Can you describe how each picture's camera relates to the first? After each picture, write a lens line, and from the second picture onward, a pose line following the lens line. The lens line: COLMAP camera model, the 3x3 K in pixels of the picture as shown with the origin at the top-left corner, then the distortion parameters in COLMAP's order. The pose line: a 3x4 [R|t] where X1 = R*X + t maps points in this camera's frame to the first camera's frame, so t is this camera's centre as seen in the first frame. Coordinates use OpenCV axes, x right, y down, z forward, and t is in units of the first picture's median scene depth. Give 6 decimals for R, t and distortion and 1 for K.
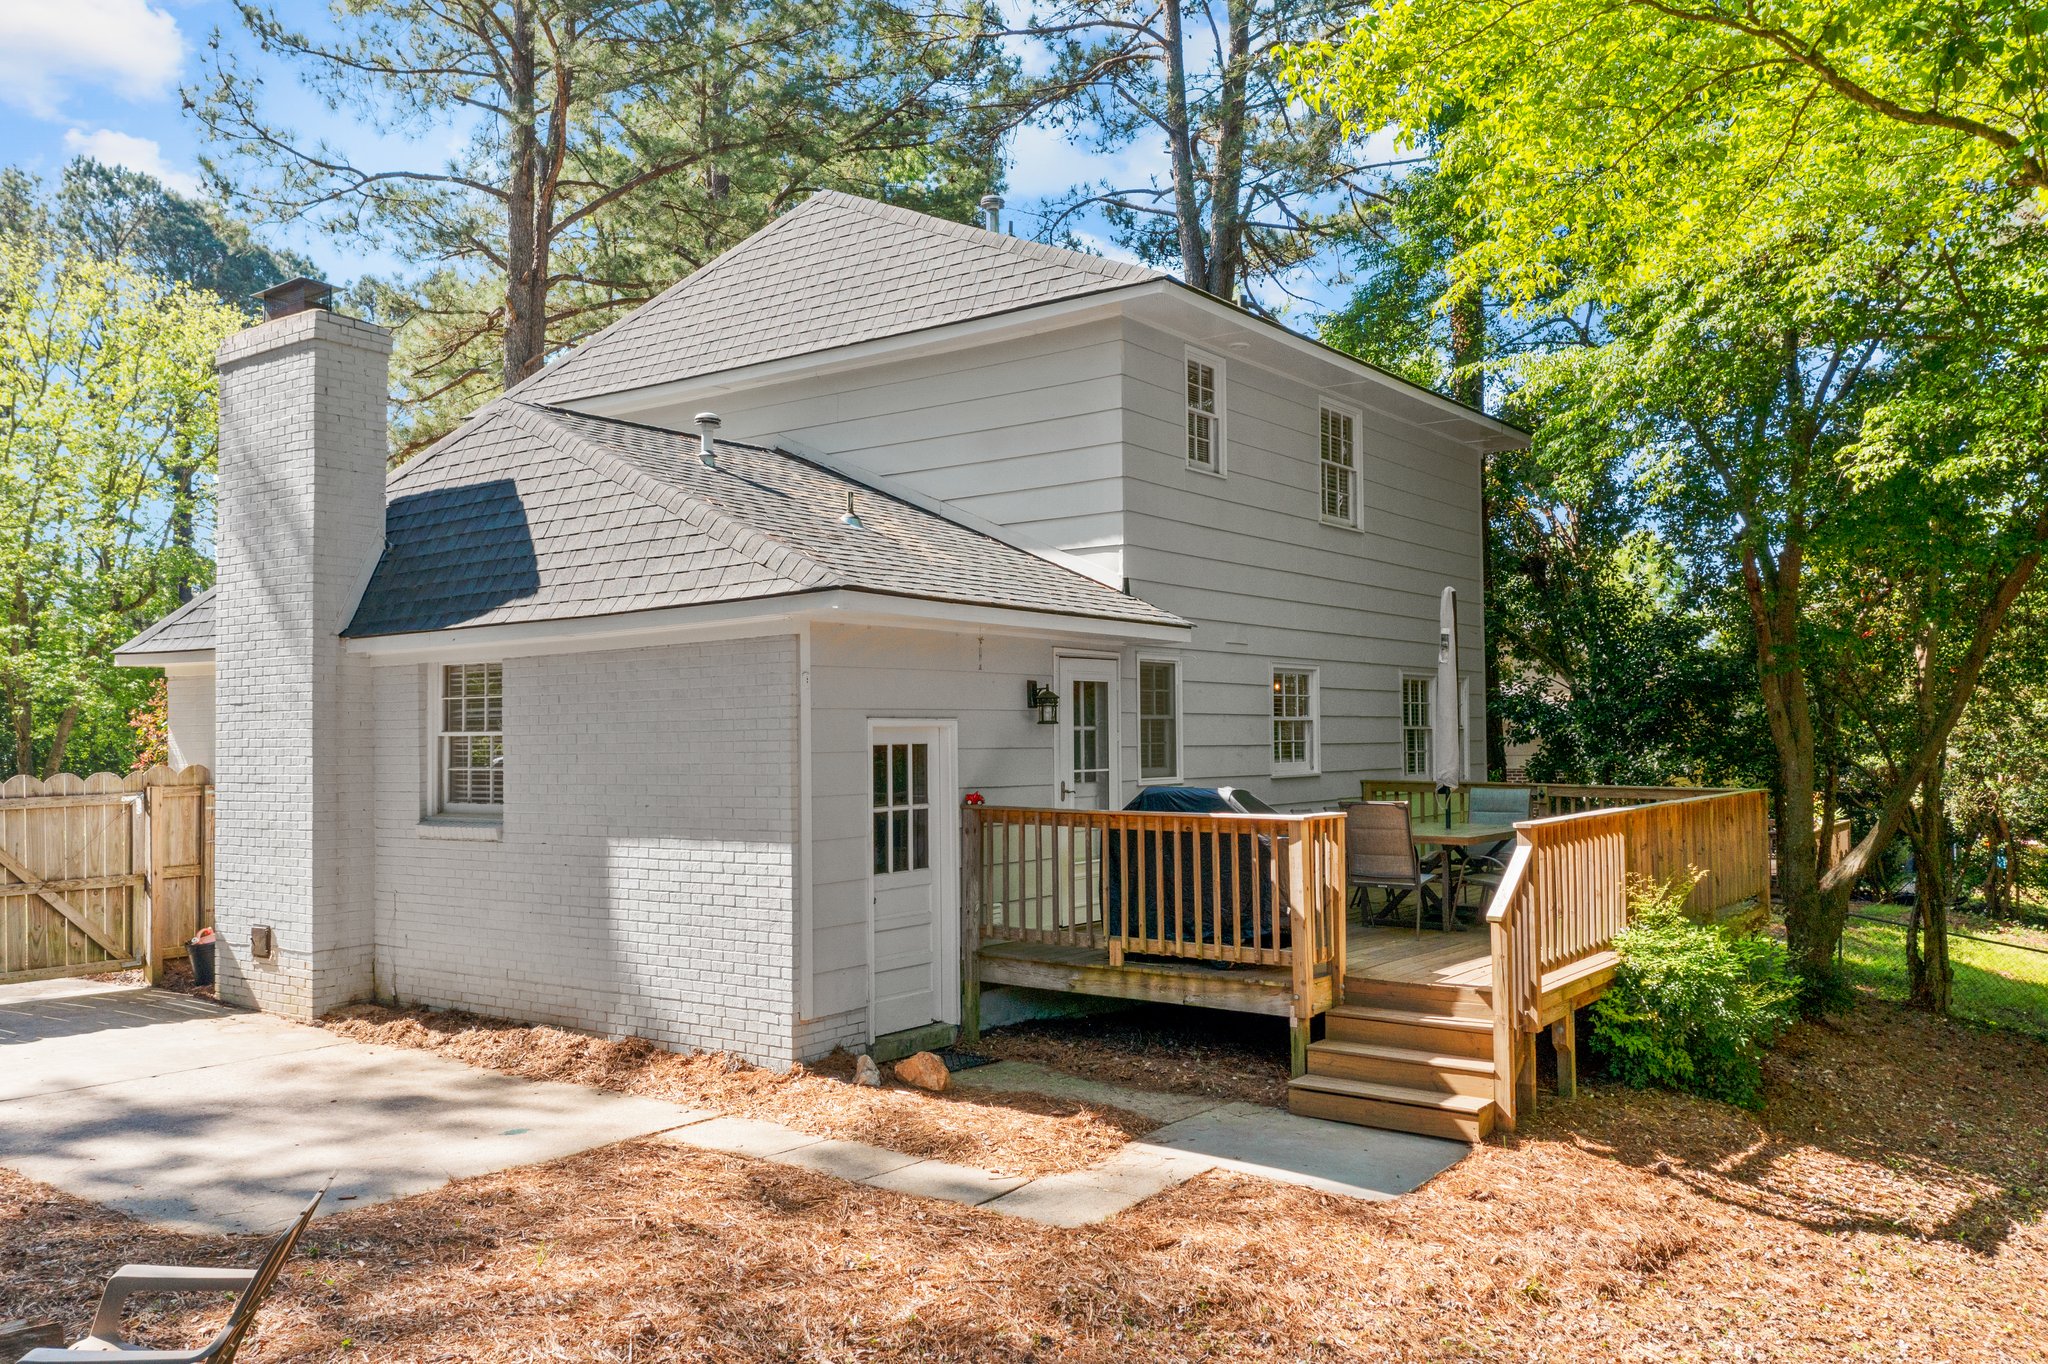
lens RADIAL K [[1596.0, 0, 1024.4], [0, 1596.0, 744.2], [0, 0, 1]] dist [0.004592, -0.002452]
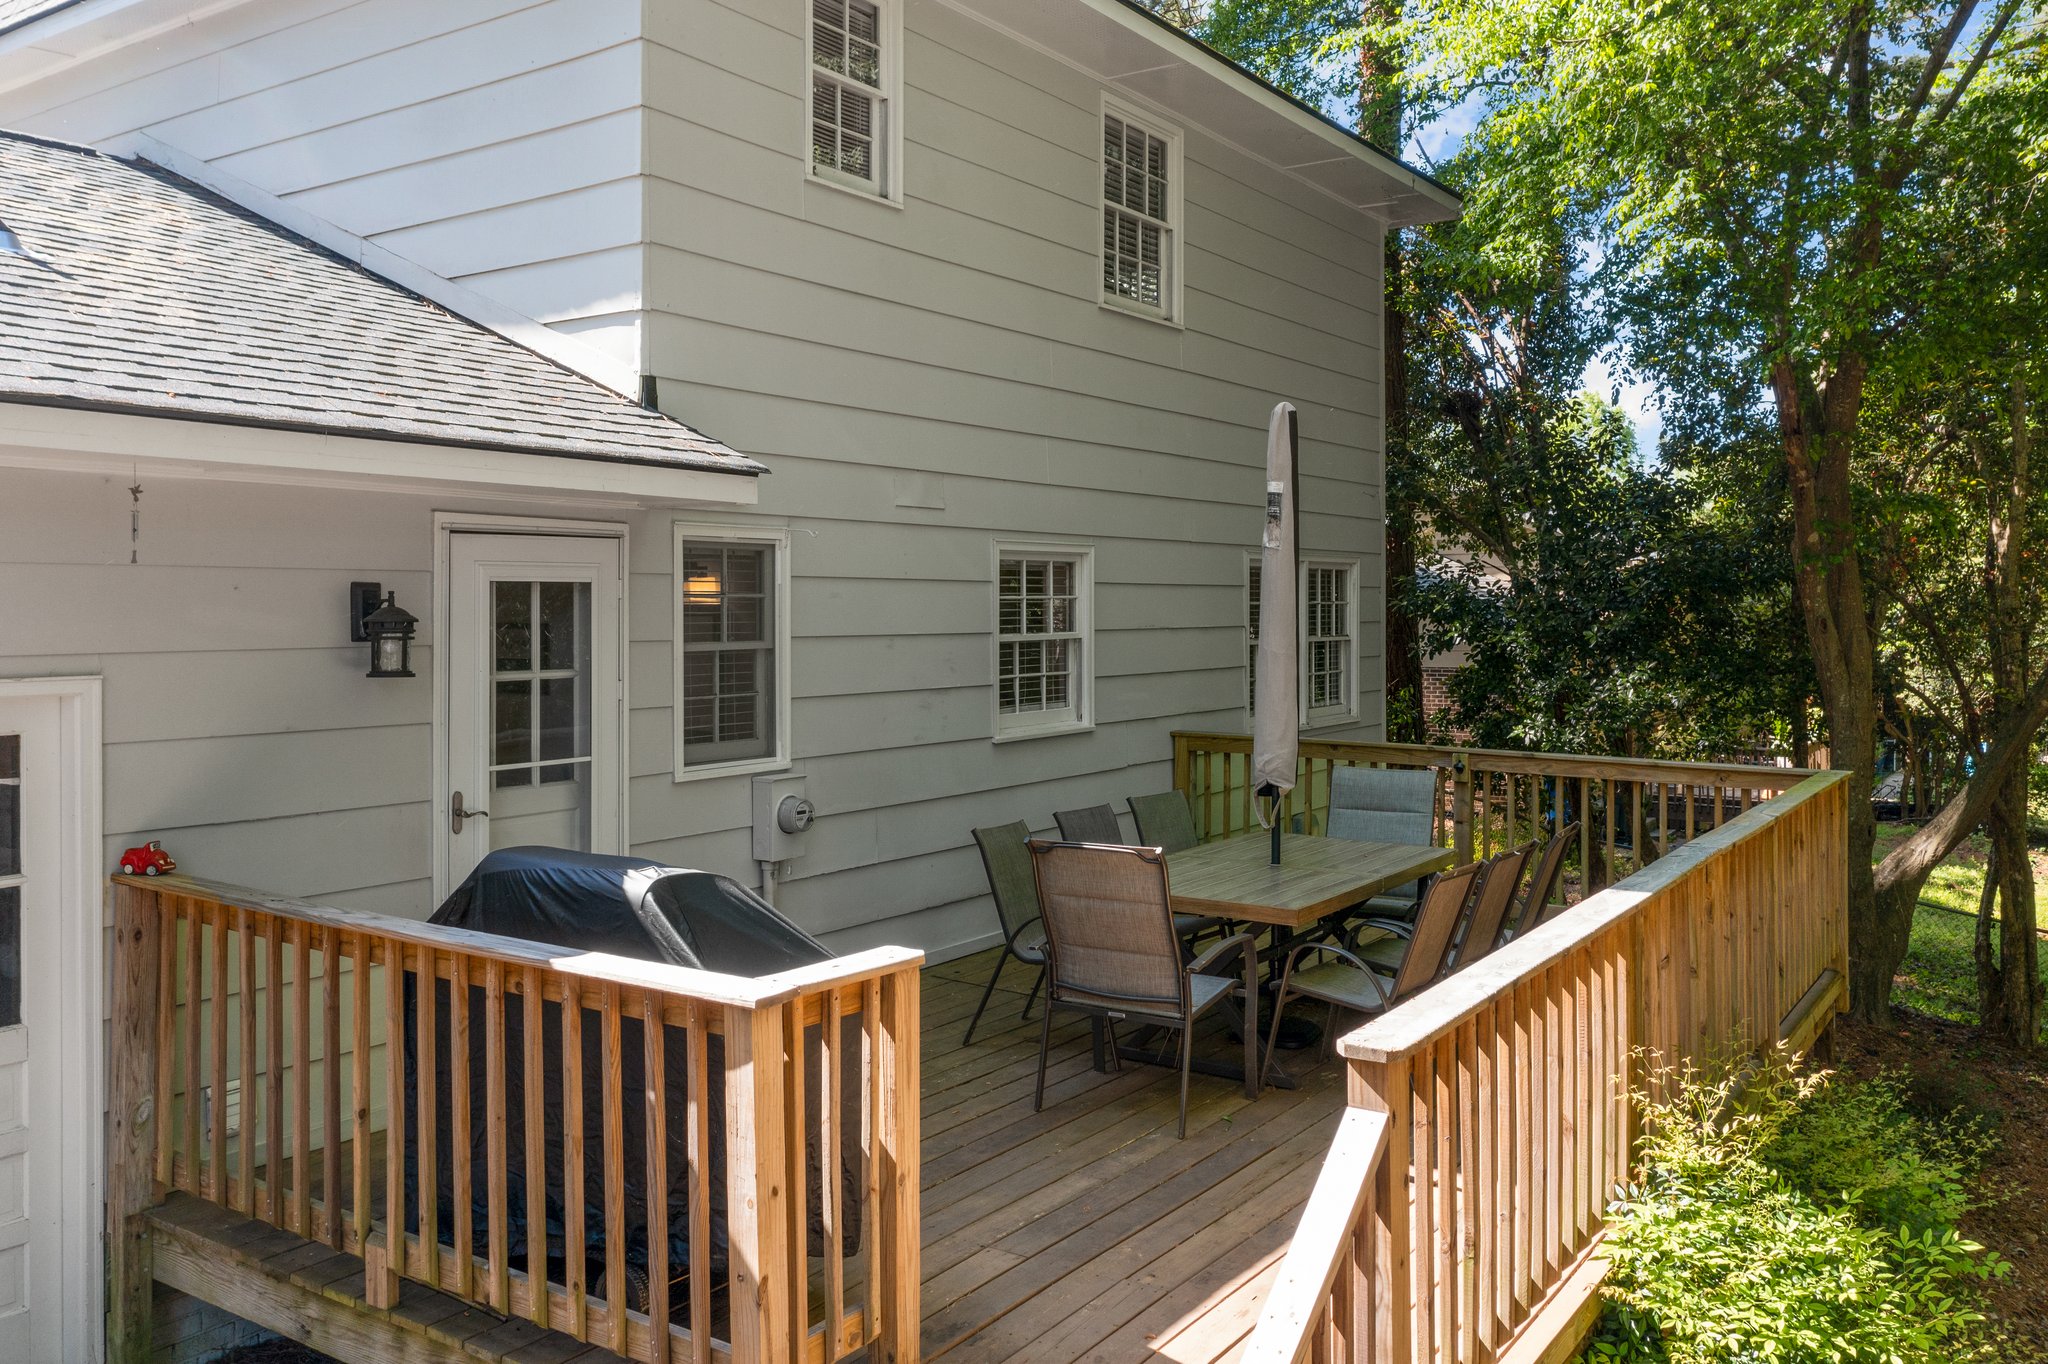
lens RADIAL K [[1630.1, 0, 1015.7], [0, 1630.1, 653.8], [0, 0, 1]] dist [-0.005025, -0.002712]
pose [[0.999385, 0.005806, 0.034592, 0.156182], [-0.006695, 0.999649, 0.025650, -0.028538], [-0.034431, -0.025866, 0.999072, 0.454932]]
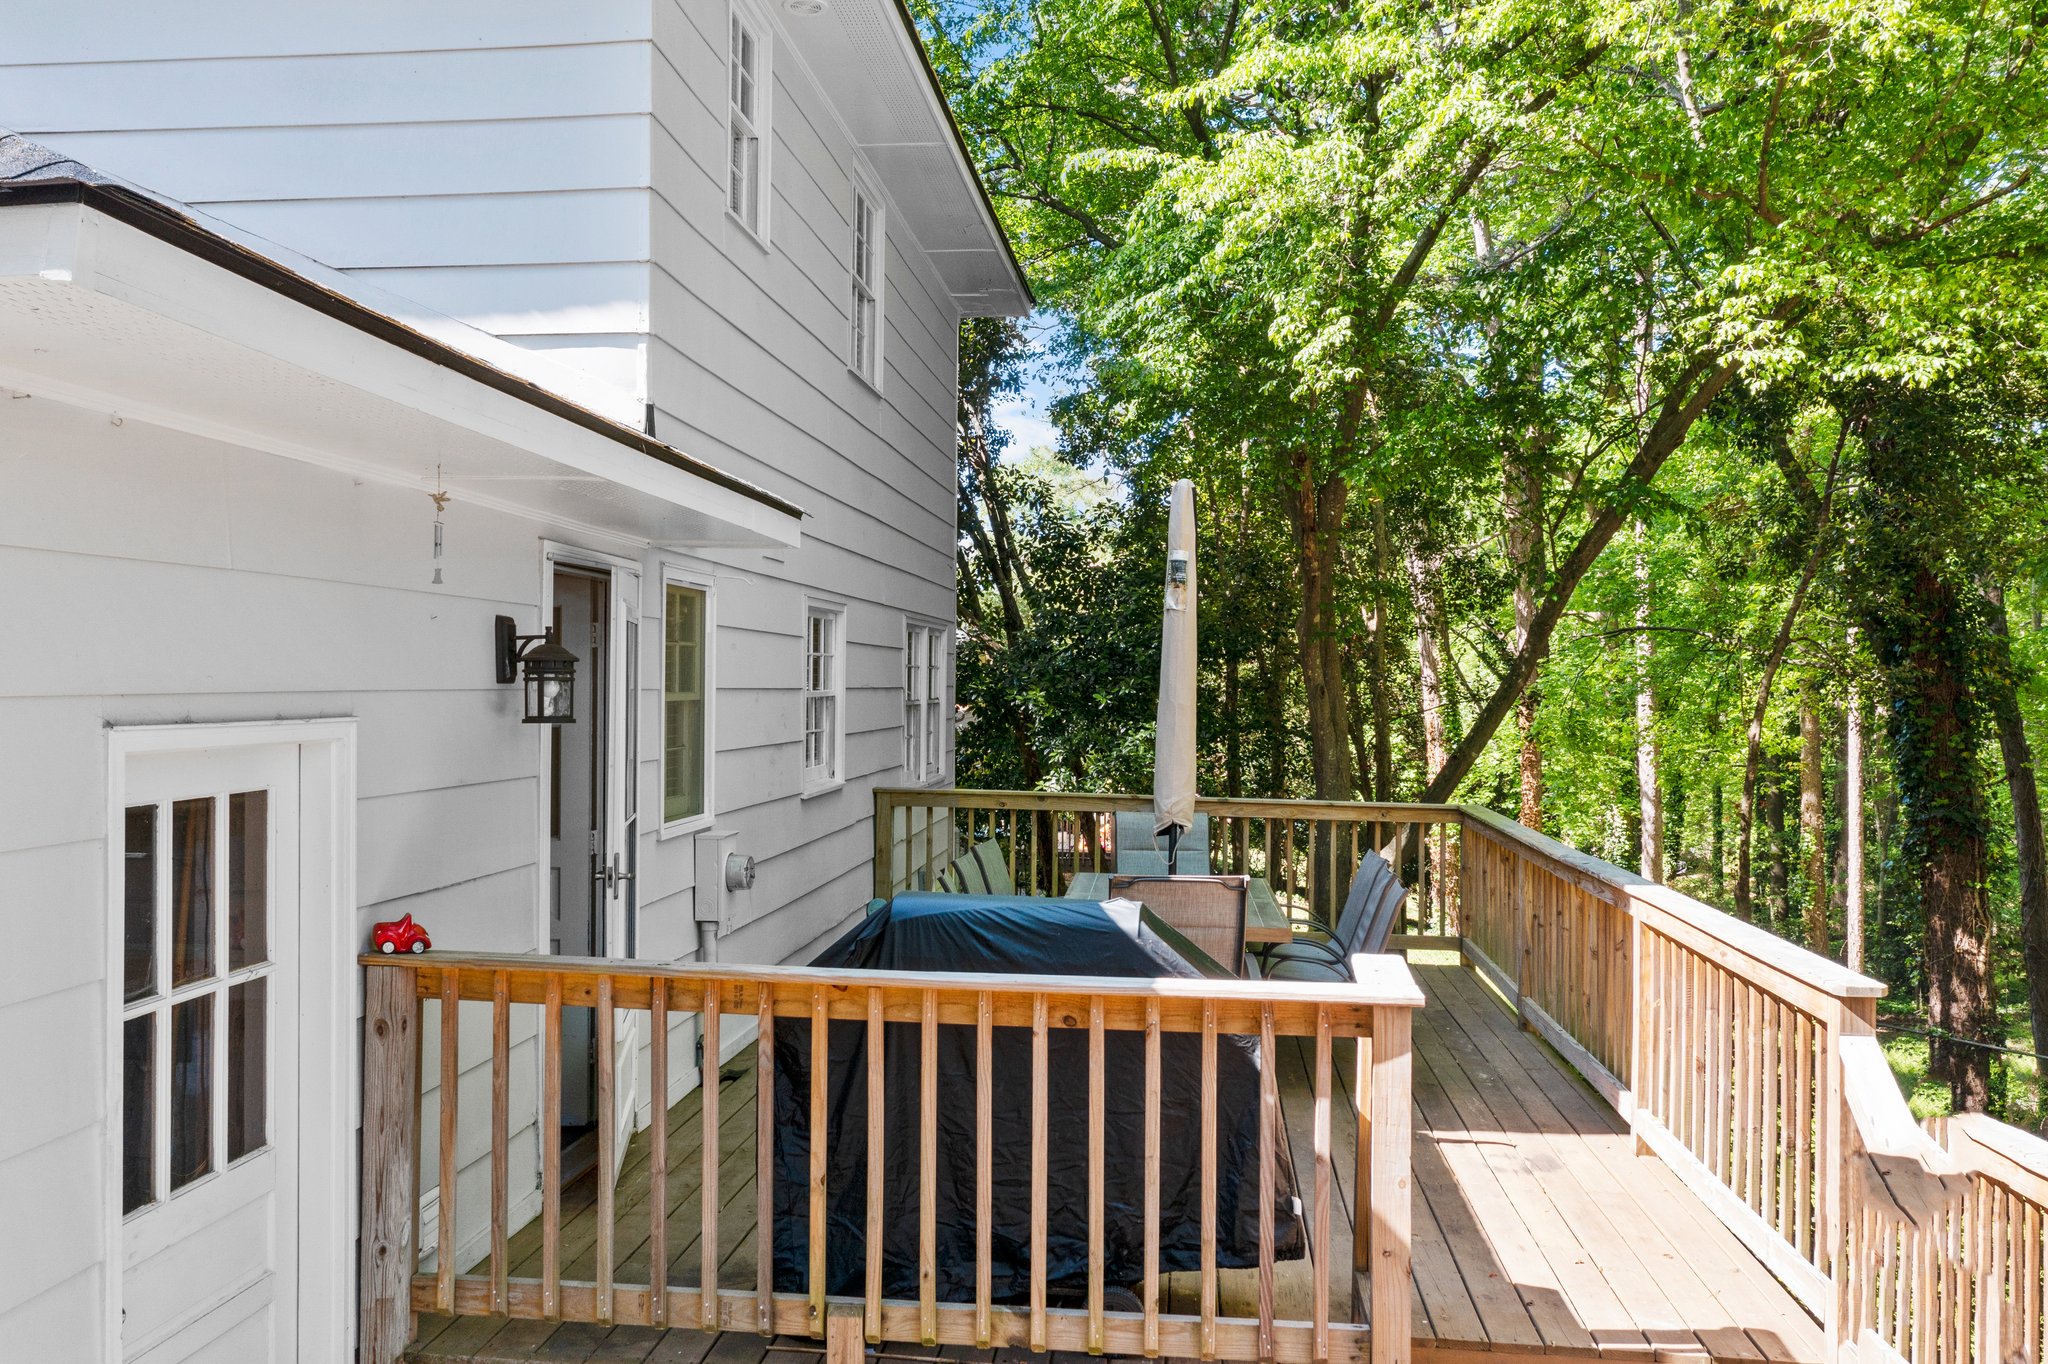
lens RADIAL K [[1638.8, 0, 1025.0], [0, 1638.8, 736.6], [0, 0, 1]] dist [-0.010572, -0.001420]
pose [[0.863289, -0.000384, 0.504710, -0.079840], [-0.014178, 0.999587, 0.025012, -0.018818], [-0.504511, -0.028748, 0.862927, 0.499721]]
